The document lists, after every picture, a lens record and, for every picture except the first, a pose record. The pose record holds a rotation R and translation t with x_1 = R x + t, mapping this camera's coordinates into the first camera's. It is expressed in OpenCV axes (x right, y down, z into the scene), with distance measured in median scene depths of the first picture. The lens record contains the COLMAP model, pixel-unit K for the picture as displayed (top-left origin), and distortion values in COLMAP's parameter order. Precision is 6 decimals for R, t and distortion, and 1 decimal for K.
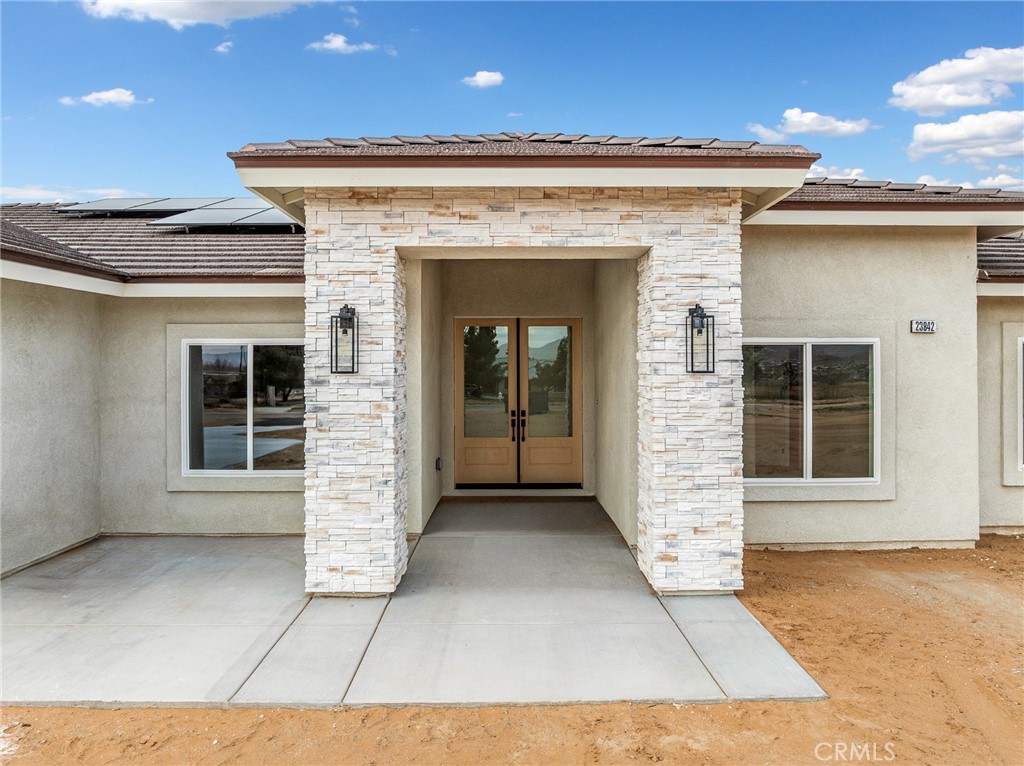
lens RADIAL K [[729.3, 0, 517.4], [0, 729.3, 360.0], [0, 0, 1]] dist [-0.028872, 0.001784]
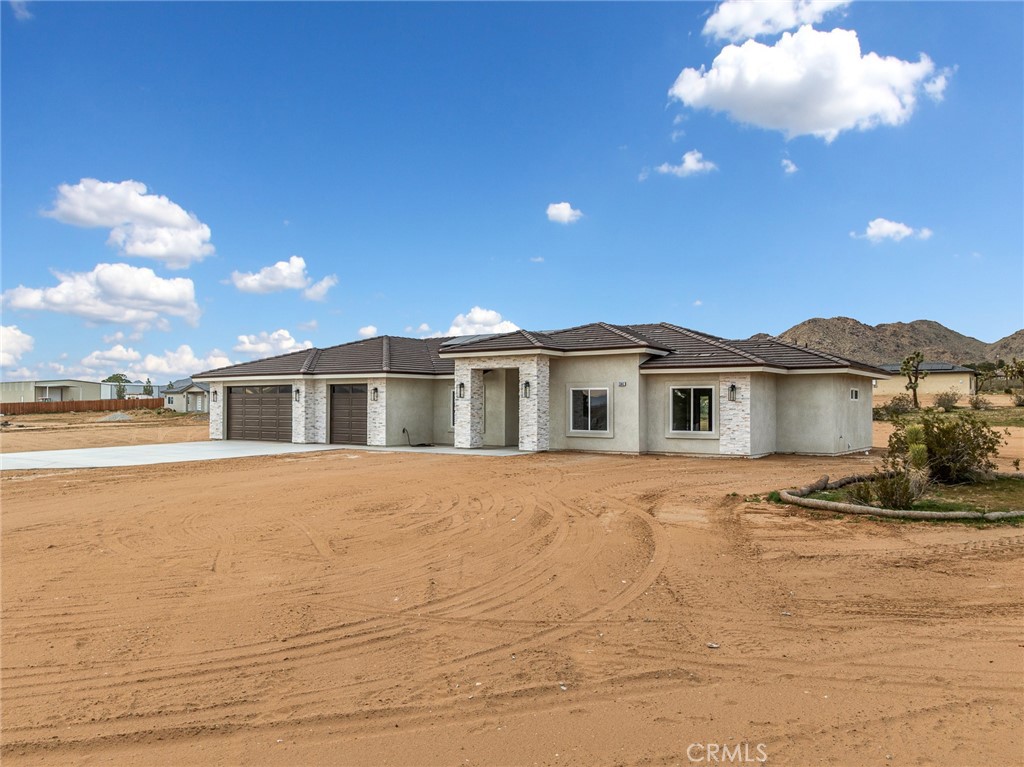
lens RADIAL K [[779.5, 0, 492.5], [0, 779.5, 385.7], [0, 0, 1]] dist [-0.036120, 0.000021]
pose [[0.794353, -0.009883, -0.607376, 2.543642], [-0.000912, 0.999847, -0.017461, 0.025526], [0.607456, 0.014424, 0.794222, -2.413463]]
